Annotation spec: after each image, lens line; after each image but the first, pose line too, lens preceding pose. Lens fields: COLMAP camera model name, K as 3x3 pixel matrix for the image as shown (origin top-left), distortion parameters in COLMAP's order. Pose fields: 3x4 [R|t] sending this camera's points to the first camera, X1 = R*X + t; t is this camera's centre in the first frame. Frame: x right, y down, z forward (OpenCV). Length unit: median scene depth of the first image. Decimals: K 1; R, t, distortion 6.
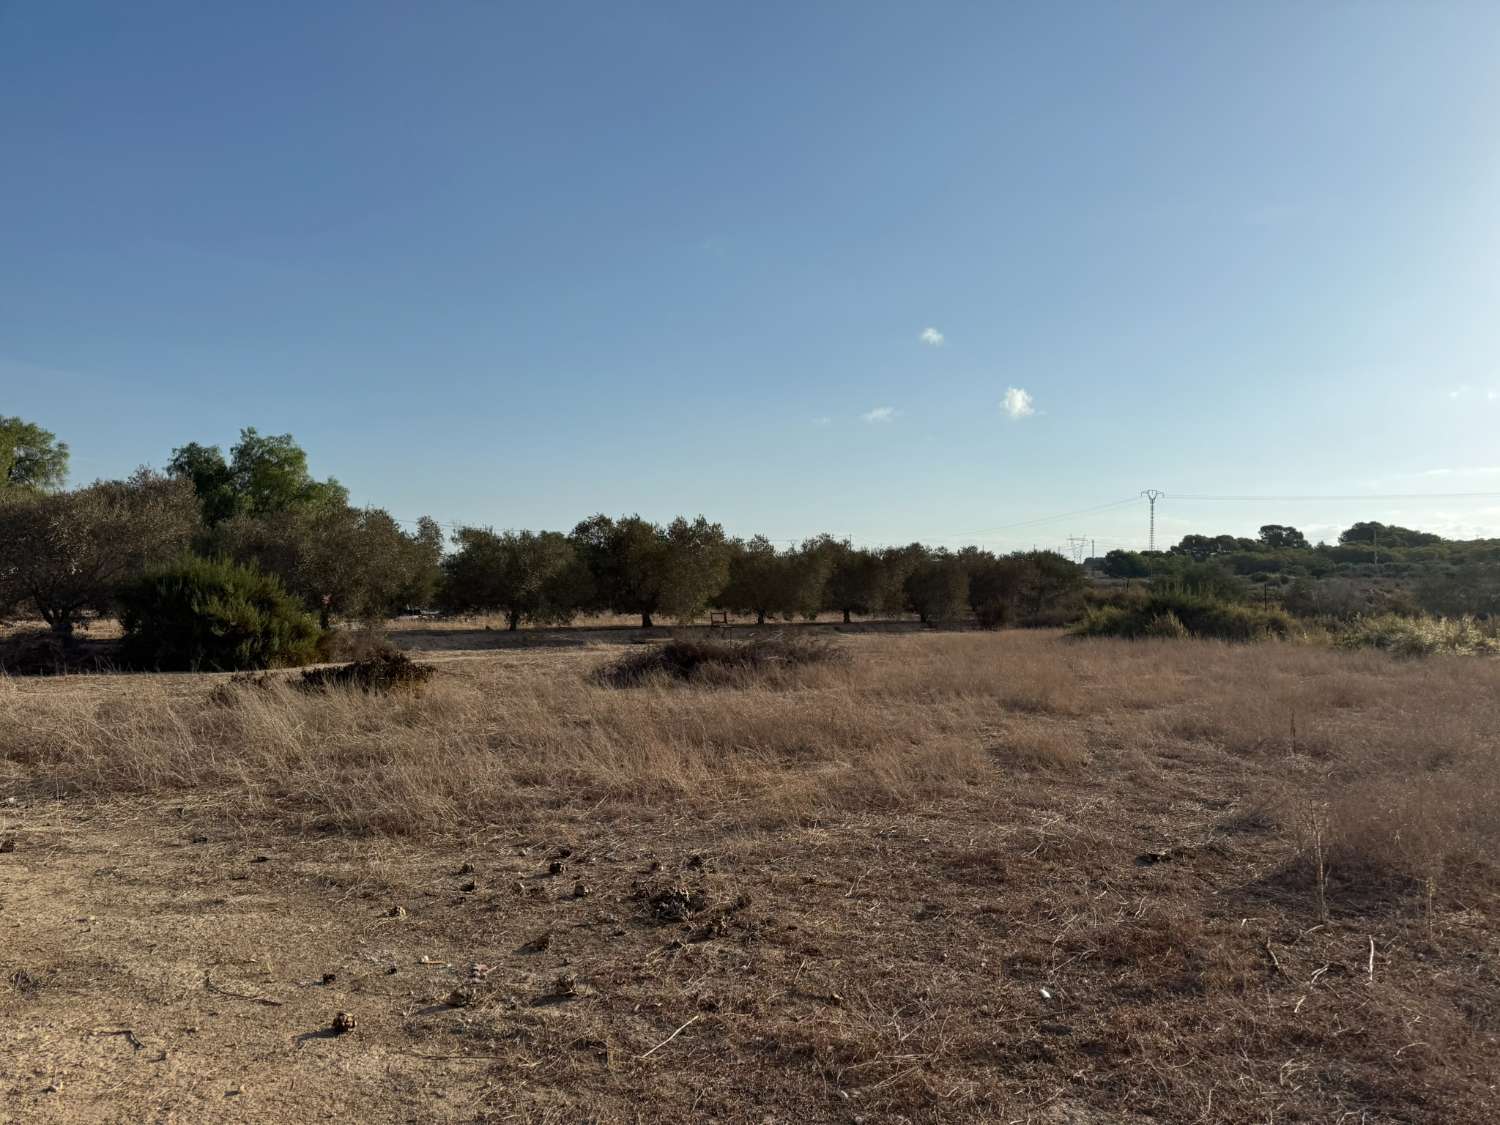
lens RADIAL K [[1031.8, 0, 750.0], [0, 1031.8, 562.5], [0, 0, 1]] dist [0.045169, -0.001051]
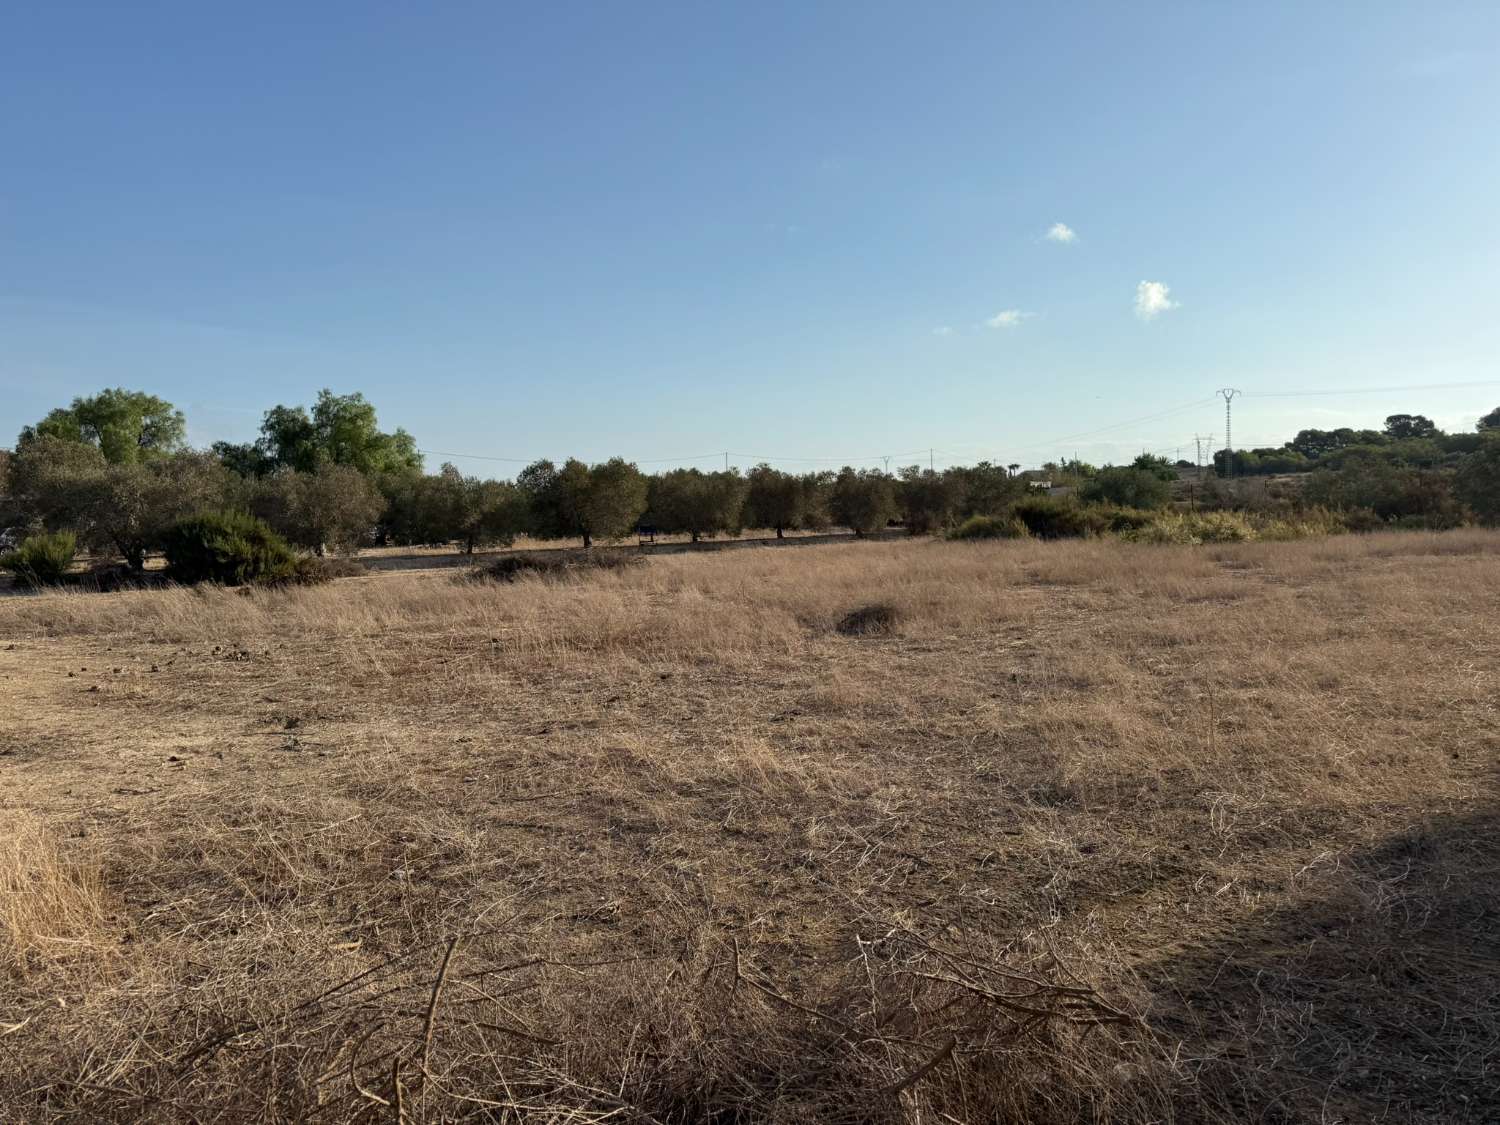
lens RADIAL K [[1031.8, 0, 750.0], [0, 1031.8, 562.5], [0, 0, 1]] dist [0.045169, -0.001051]
pose [[0.992236, -0.035781, -0.119114, 0.128422], [0.044956, 0.996151, 0.075248, -0.002373], [0.115963, -0.080019, 0.990025, -0.118379]]
